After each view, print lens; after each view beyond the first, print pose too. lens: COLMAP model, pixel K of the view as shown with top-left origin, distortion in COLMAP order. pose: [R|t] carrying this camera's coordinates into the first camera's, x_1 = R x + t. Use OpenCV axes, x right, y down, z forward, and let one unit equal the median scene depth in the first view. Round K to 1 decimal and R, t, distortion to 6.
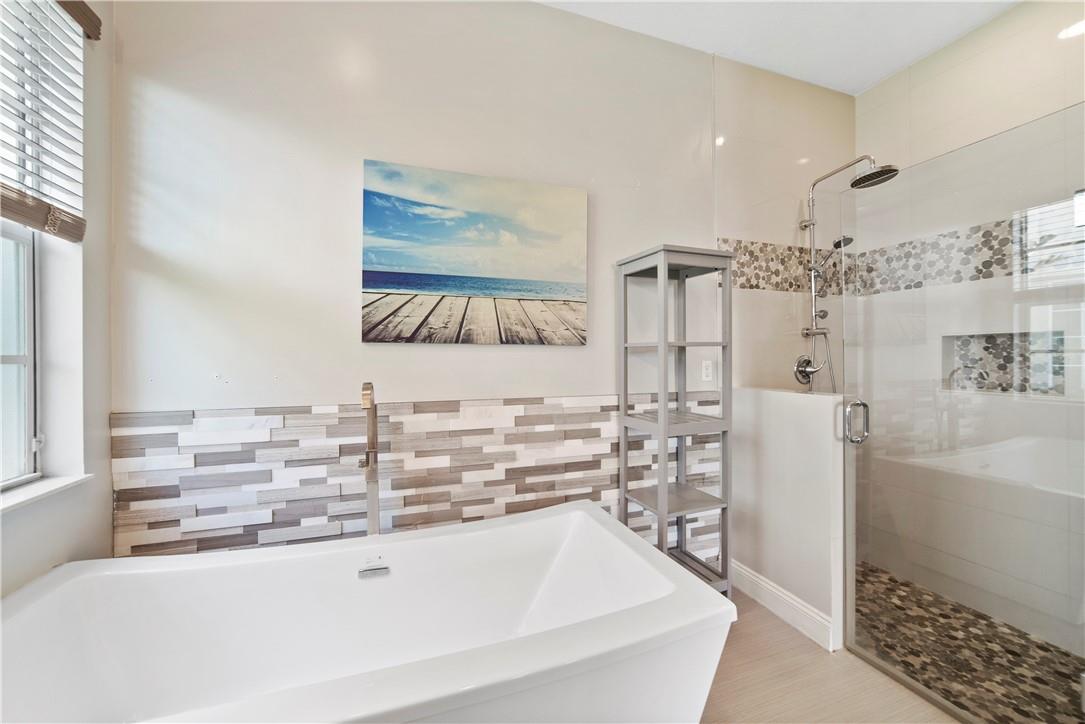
lens RADIAL K [[411.3, 0, 541.7], [0, 411.3, 363.9], [0, 0, 1]] dist [-0.017069, 0.001311]
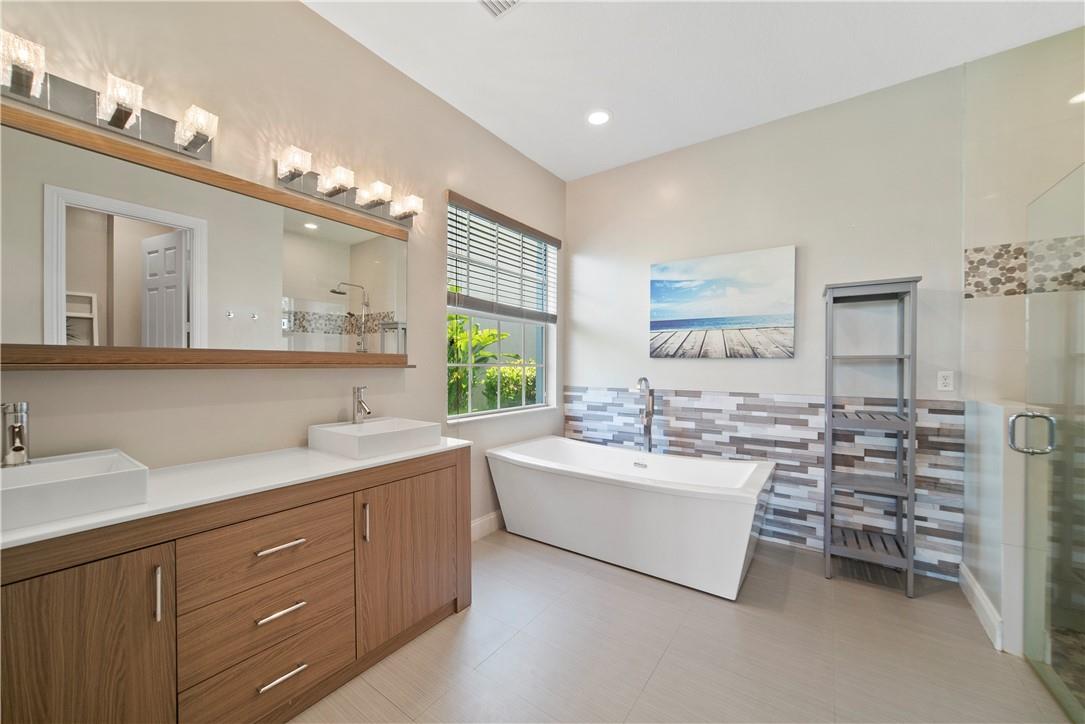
lens RADIAL K [[411.3, 0, 539.0], [0, 411.3, 363.6], [0, 0, 1]] dist [-0.017069, 0.001311]
pose [[0.581921, 0.013542, -0.813133, 0.797986], [-0.001953, 0.999882, 0.015254, -0.050616], [0.813243, -0.007289, 0.581878, -0.543654]]
